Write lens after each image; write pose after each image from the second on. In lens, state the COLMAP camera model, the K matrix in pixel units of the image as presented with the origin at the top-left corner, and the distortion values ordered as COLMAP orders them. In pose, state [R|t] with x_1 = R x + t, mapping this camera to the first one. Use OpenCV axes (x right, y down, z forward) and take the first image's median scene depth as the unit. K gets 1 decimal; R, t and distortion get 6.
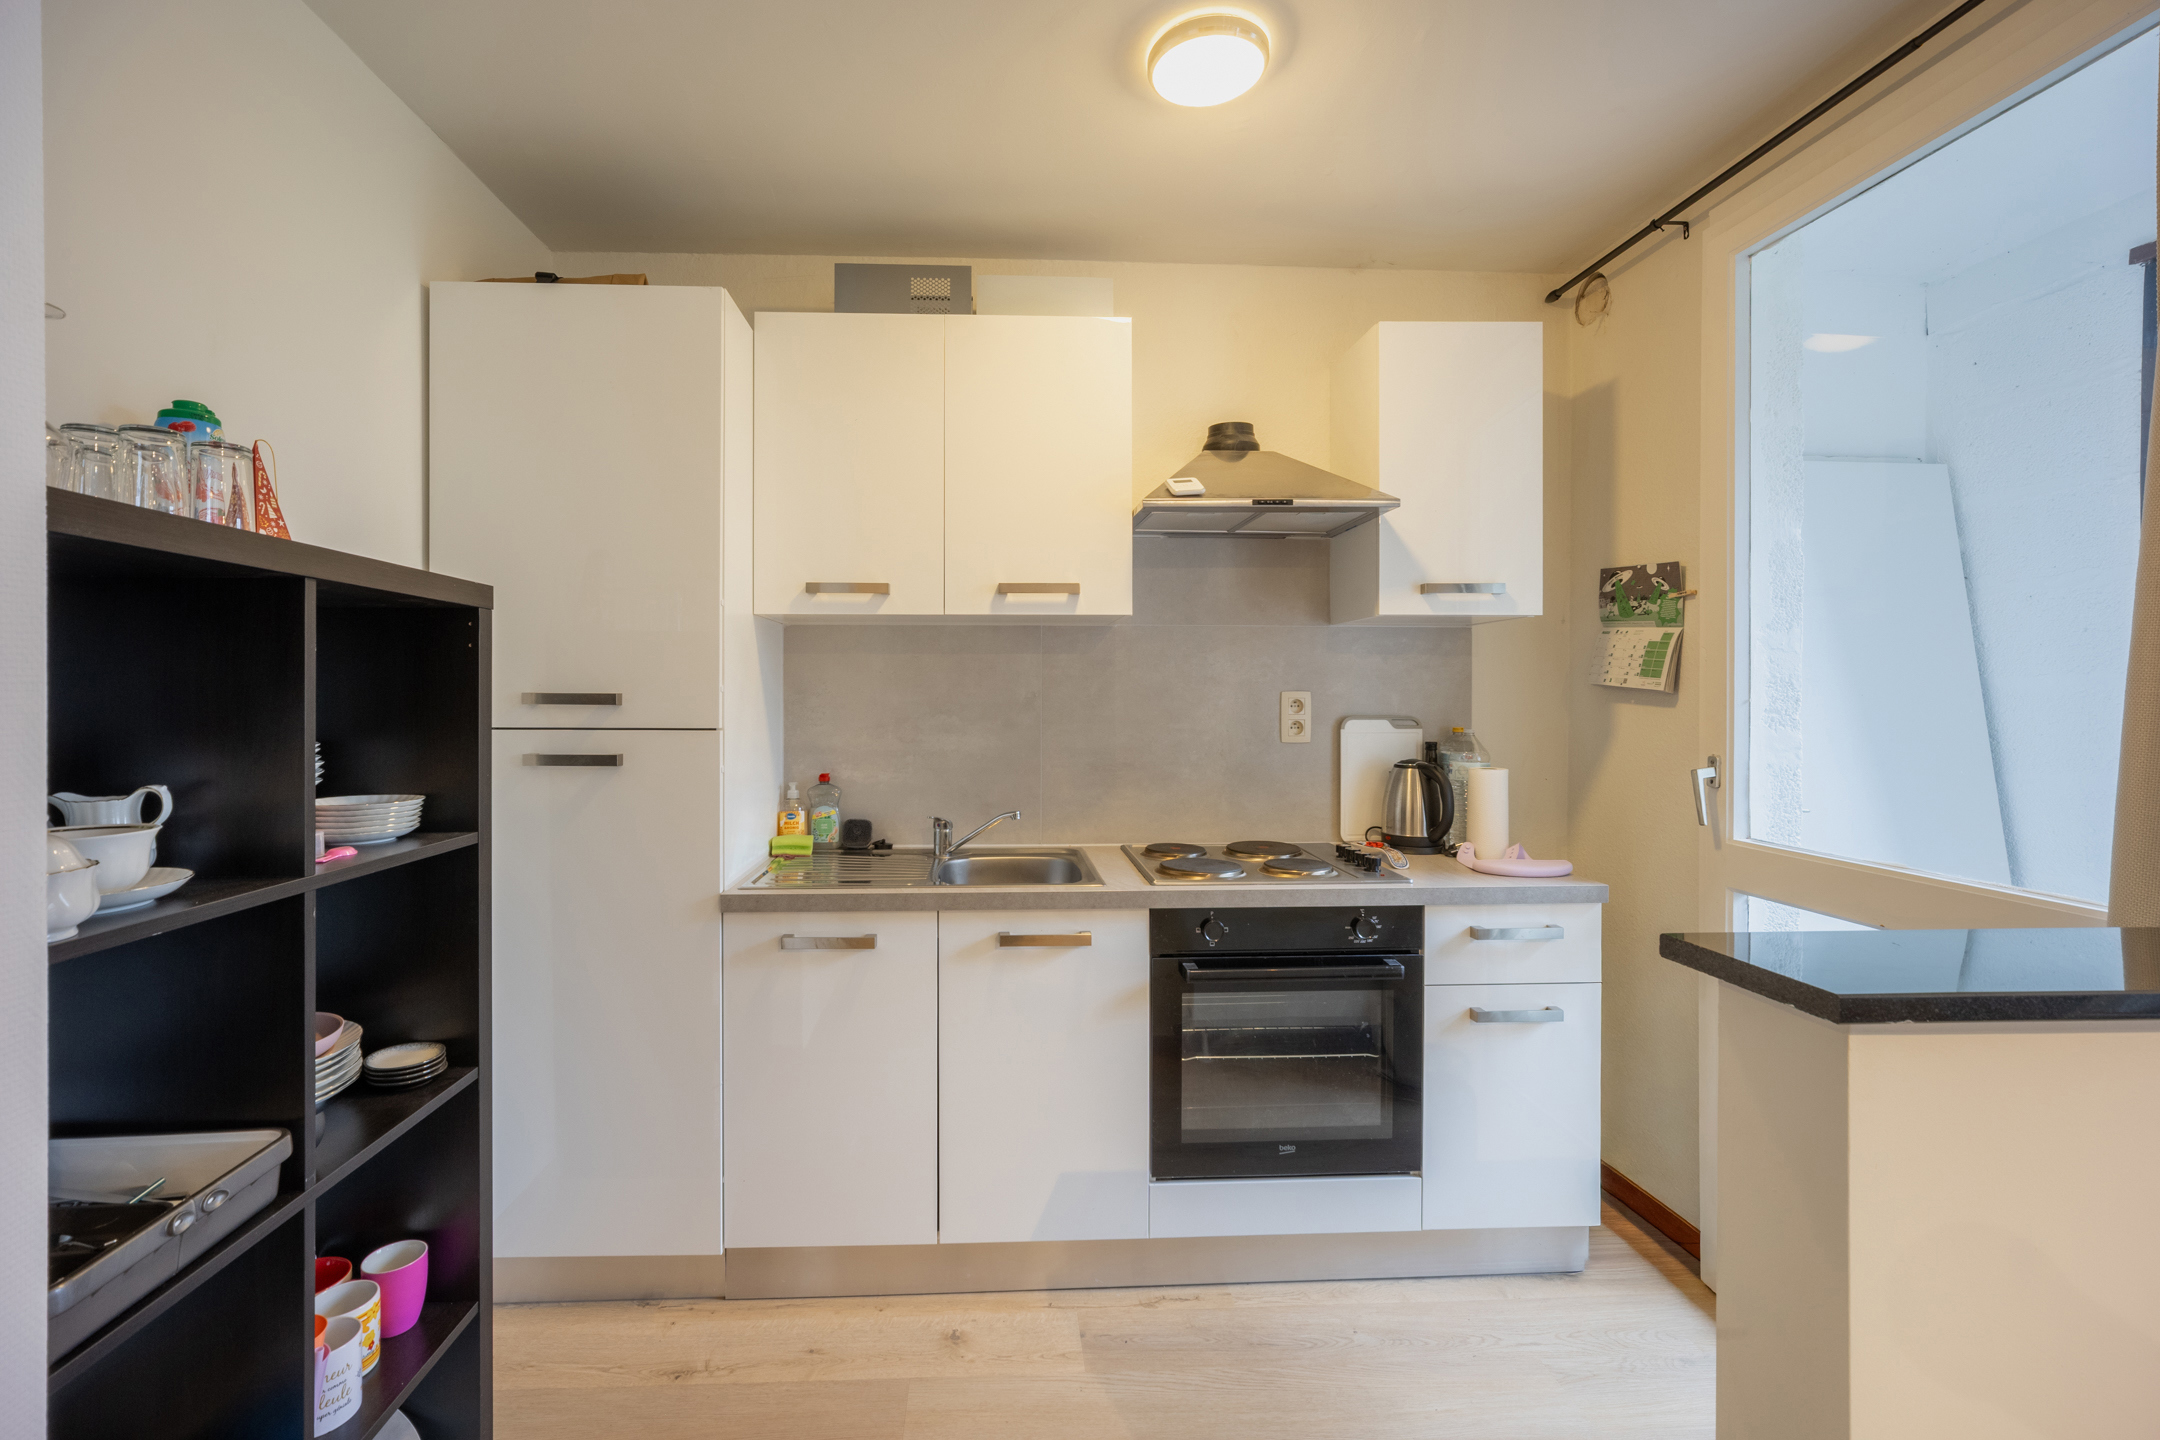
lens RADIAL K [[938.8, 0, 1017.1], [0, 938.8, 696.4], [0, 0, 1]] dist [-0.014095, 0.006524]
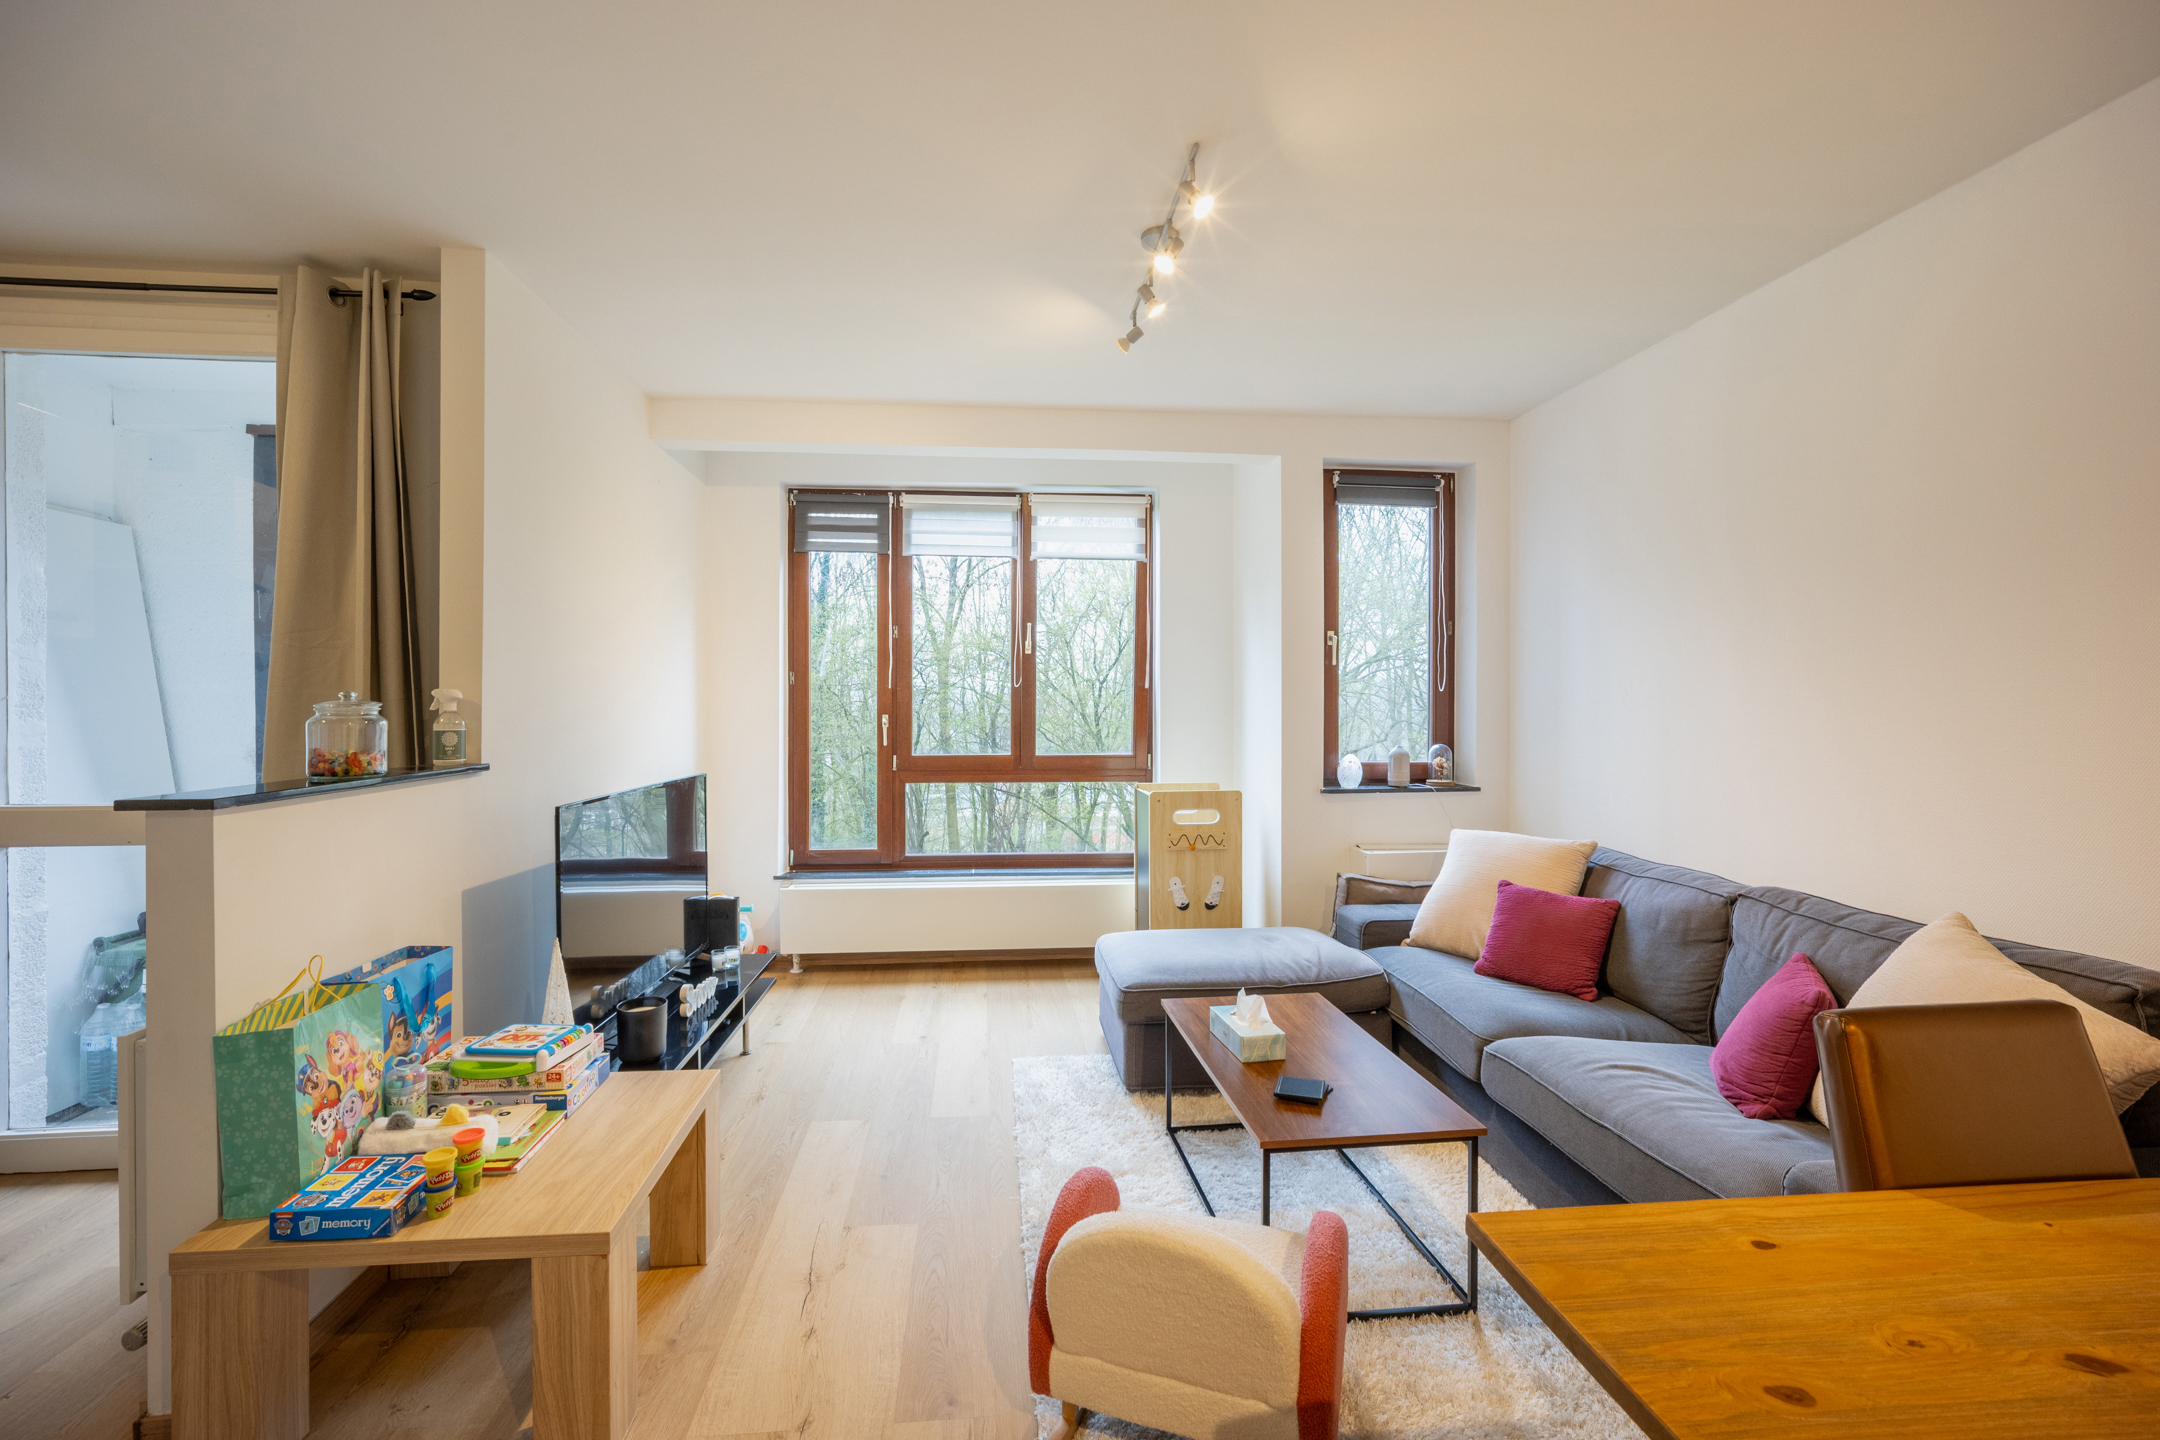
lens RADIAL K [[938.8, 0, 1084.0], [0, 938.8, 702.2], [0, 0, 1]] dist [-0.014095, 0.006524]
pose [[-0.061423, -0.002970, 0.998107, -0.487434], [0.006452, 0.999973, 0.003373, 0.013355], [-0.998091, 0.006647, -0.061402, -0.334128]]
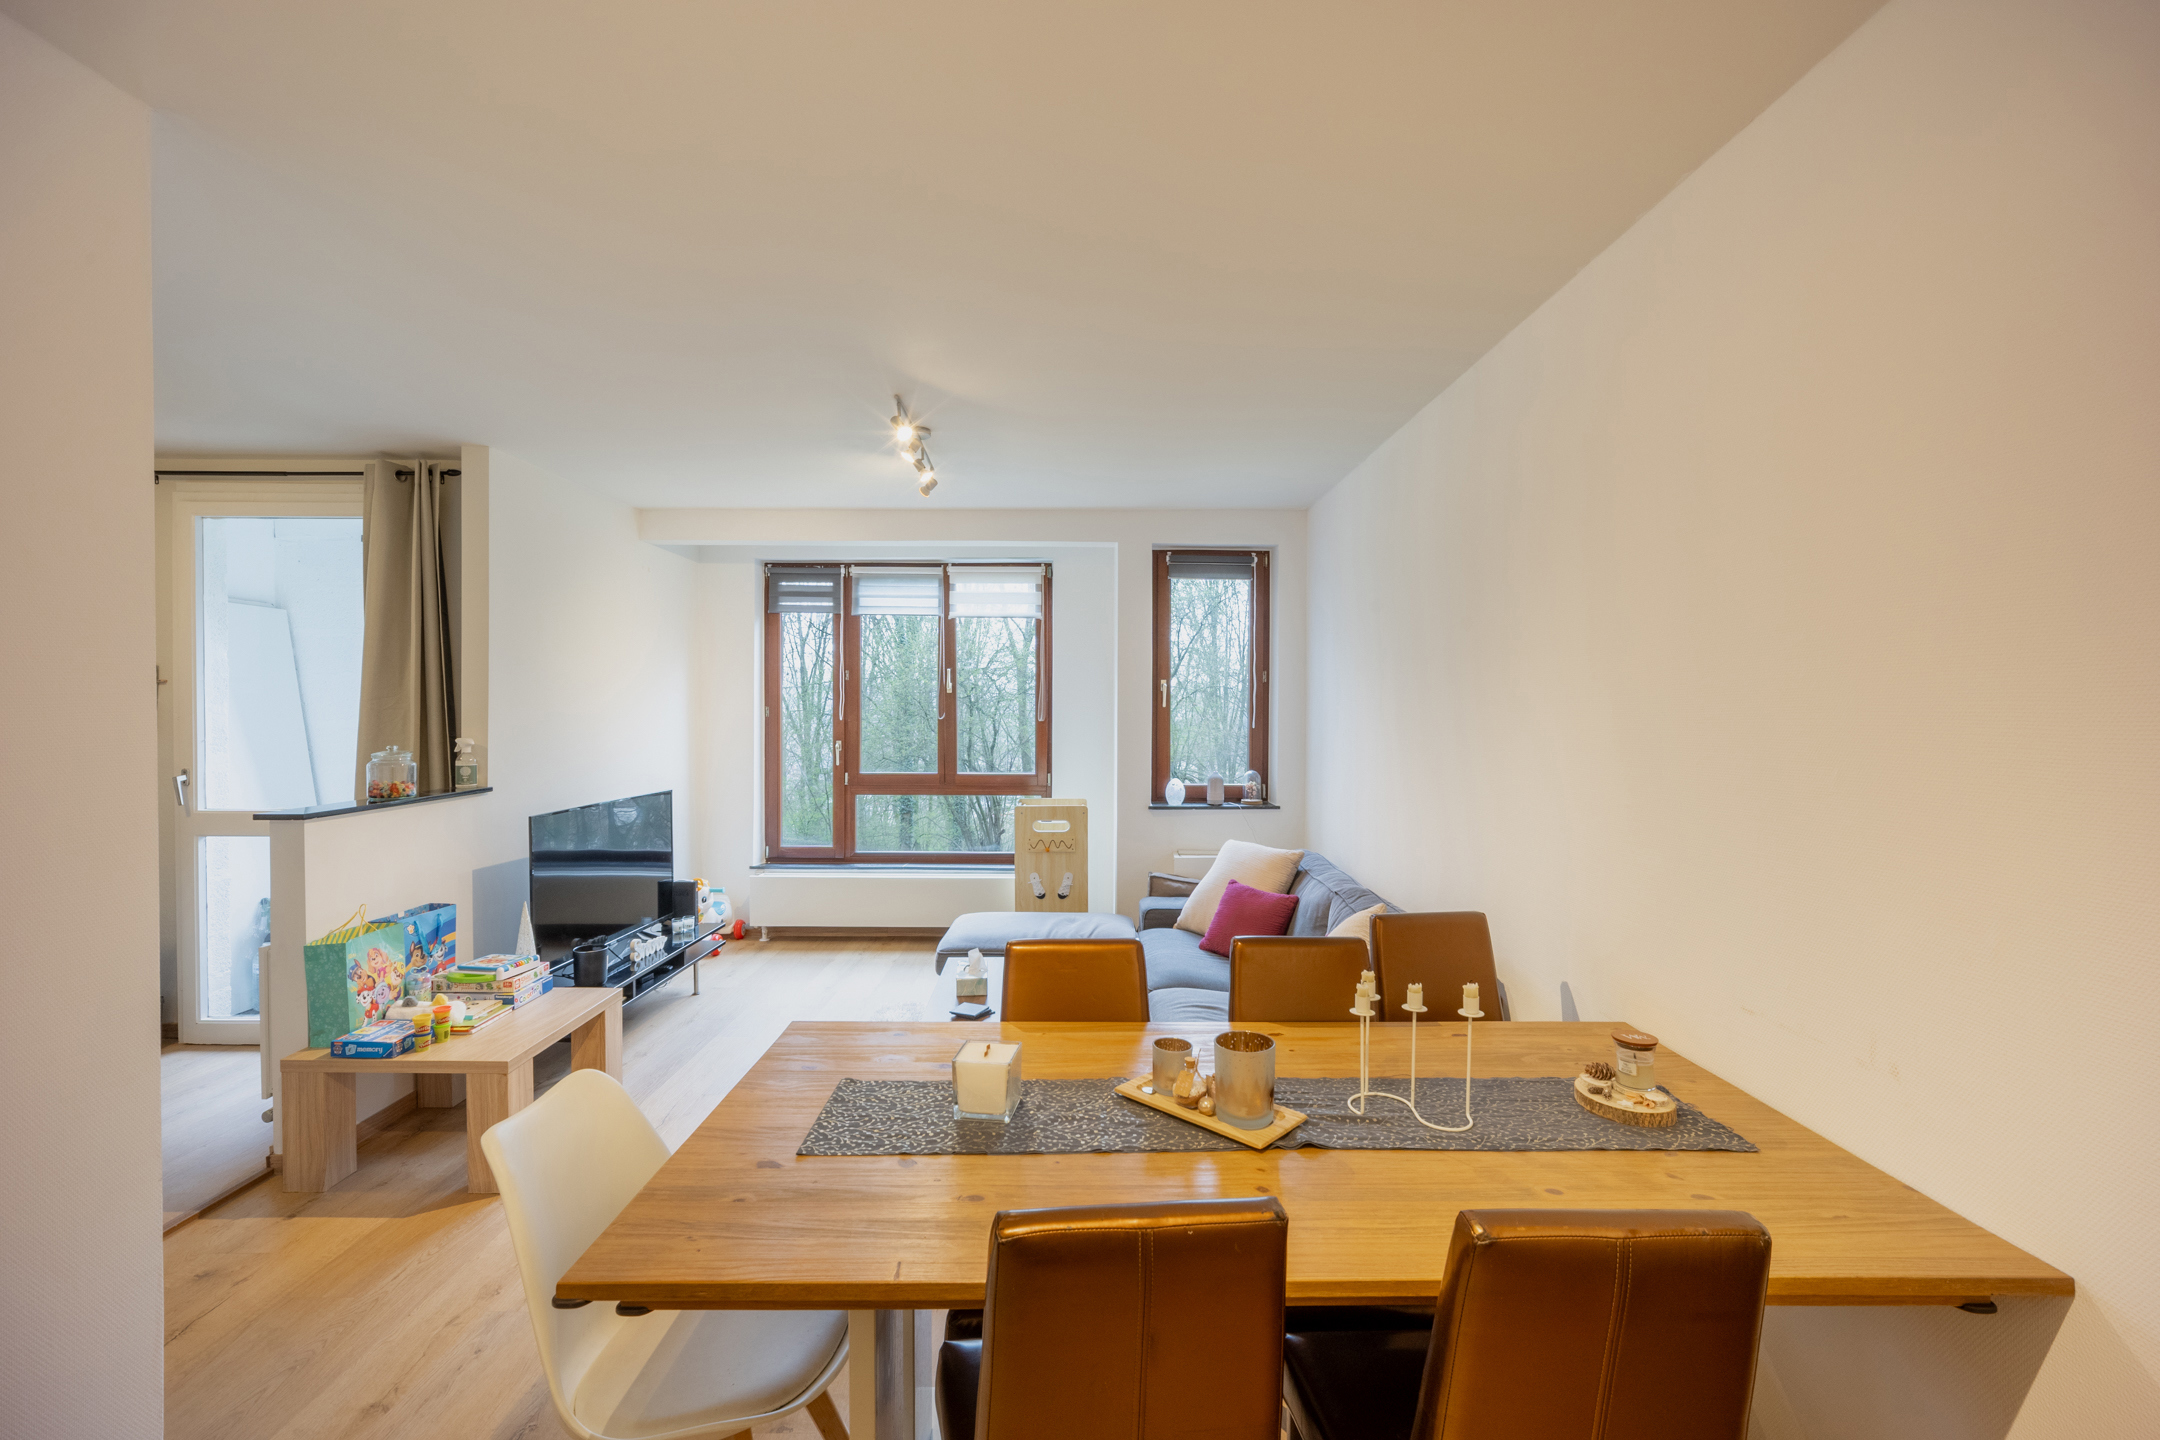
lens RADIAL K [[938.8, 0, 1116.5], [0, 938.8, 711.9], [0, 0, 1]] dist [-0.014095, 0.006524]
pose [[0.030356, -0.015016, 0.999426, -0.944680], [0.003635, 0.999882, 0.014912, -0.064403], [-0.999533, 0.003180, 0.030407, -0.831338]]
